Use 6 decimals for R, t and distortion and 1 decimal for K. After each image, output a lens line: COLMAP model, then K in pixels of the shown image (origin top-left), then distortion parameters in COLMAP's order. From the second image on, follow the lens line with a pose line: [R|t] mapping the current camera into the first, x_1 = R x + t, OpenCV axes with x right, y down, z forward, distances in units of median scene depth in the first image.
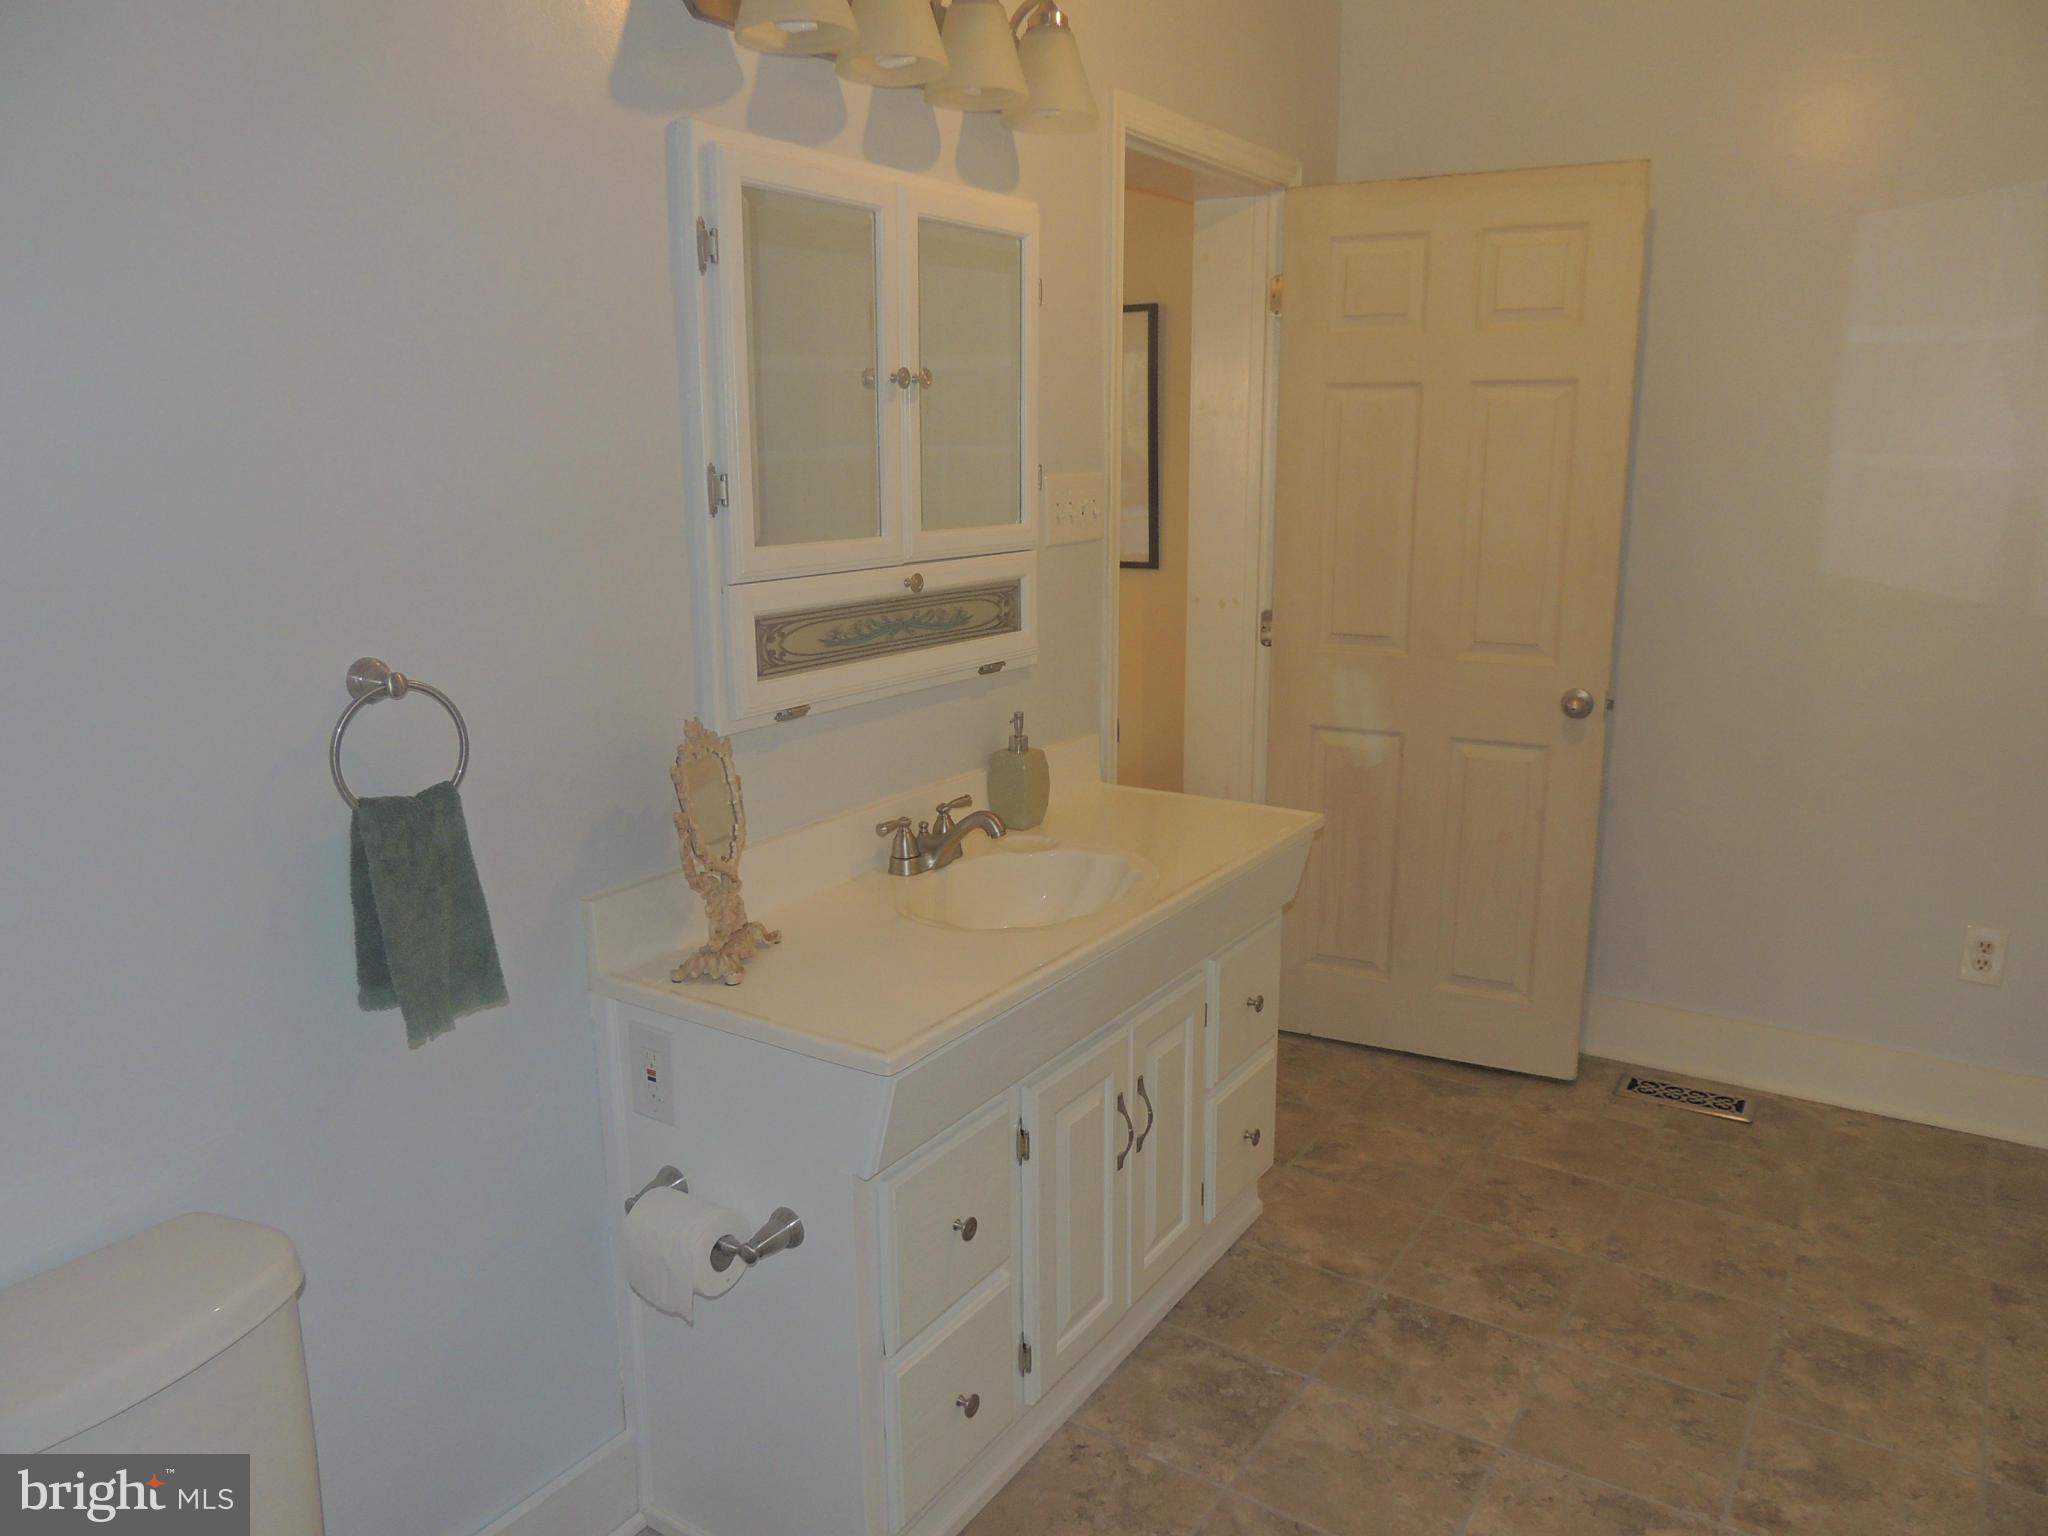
lens RADIAL K [[1450.3, 0, 1024.0], [0, 1450.3, 768.0], [0, 0, 1]] dist [-0.020085, -0.002641]
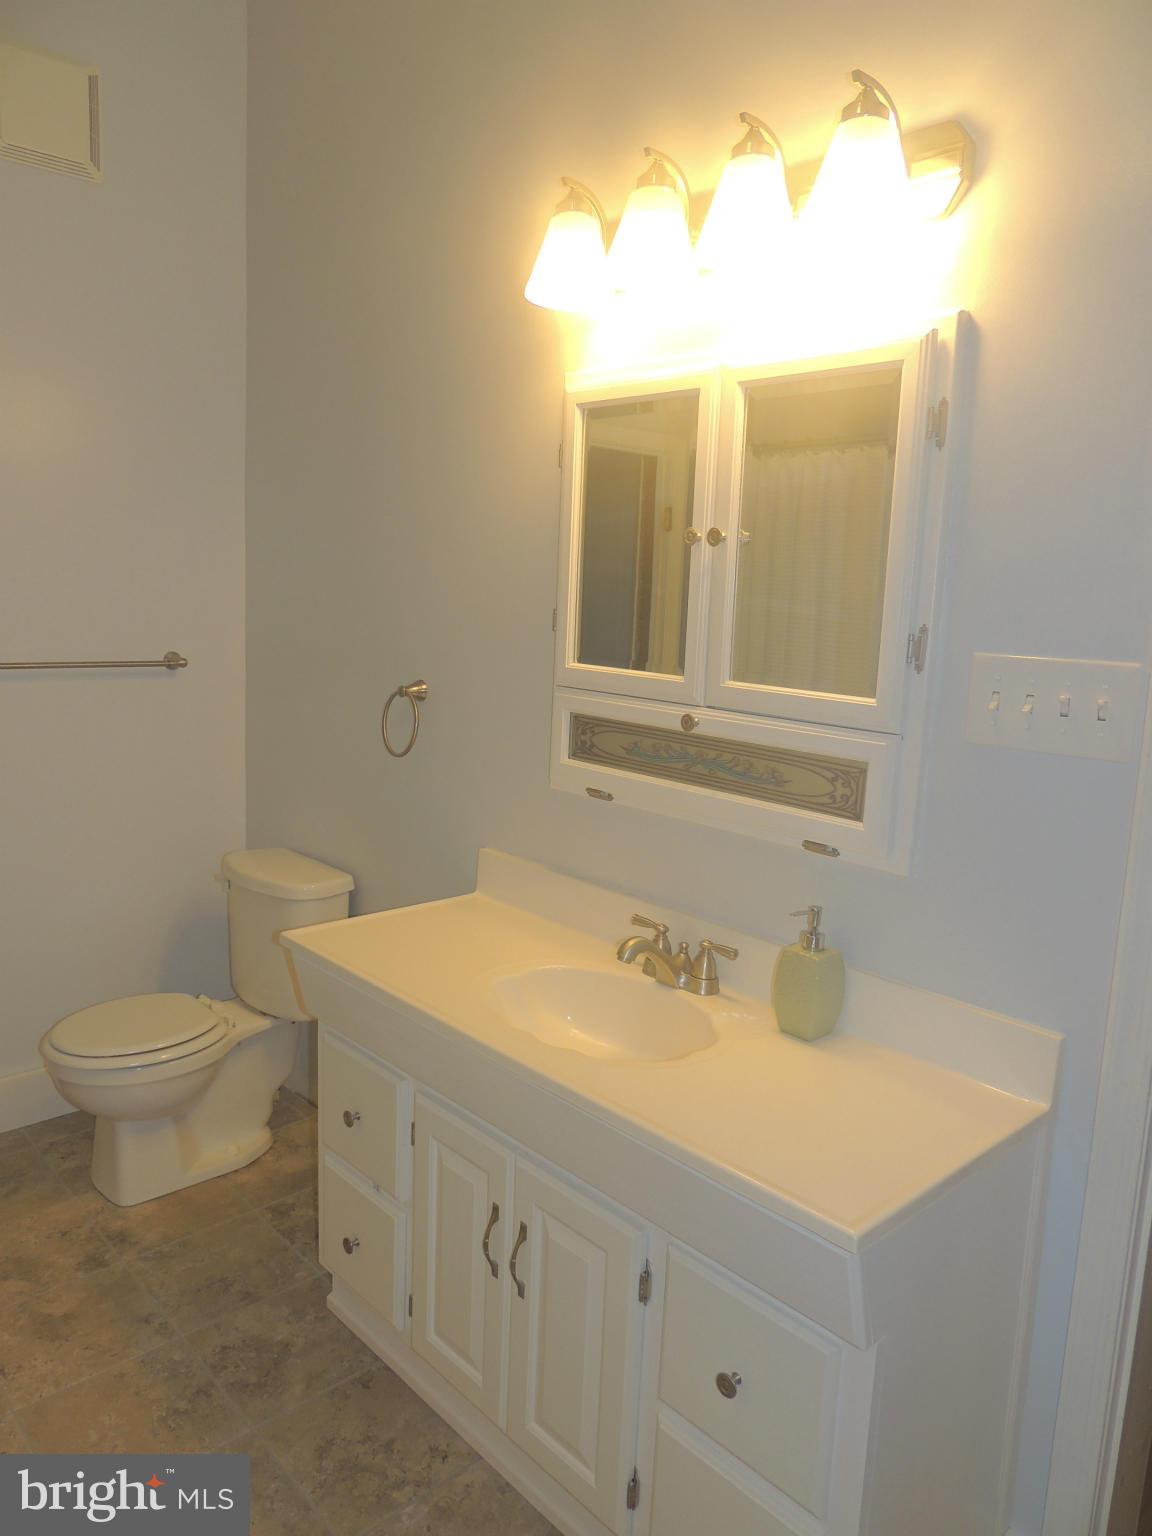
lens RADIAL K [[1087.7, 0, 576.0], [0, 1087.7, 768.0], [0, 0, 1]] dist [-0.020085, -0.002641]
pose [[-0.237693, 0.153691, -0.959104, 0.750321], [-0.256920, 0.942289, 0.214669, -0.253345], [0.936747, 0.297438, -0.184490, 1.096351]]
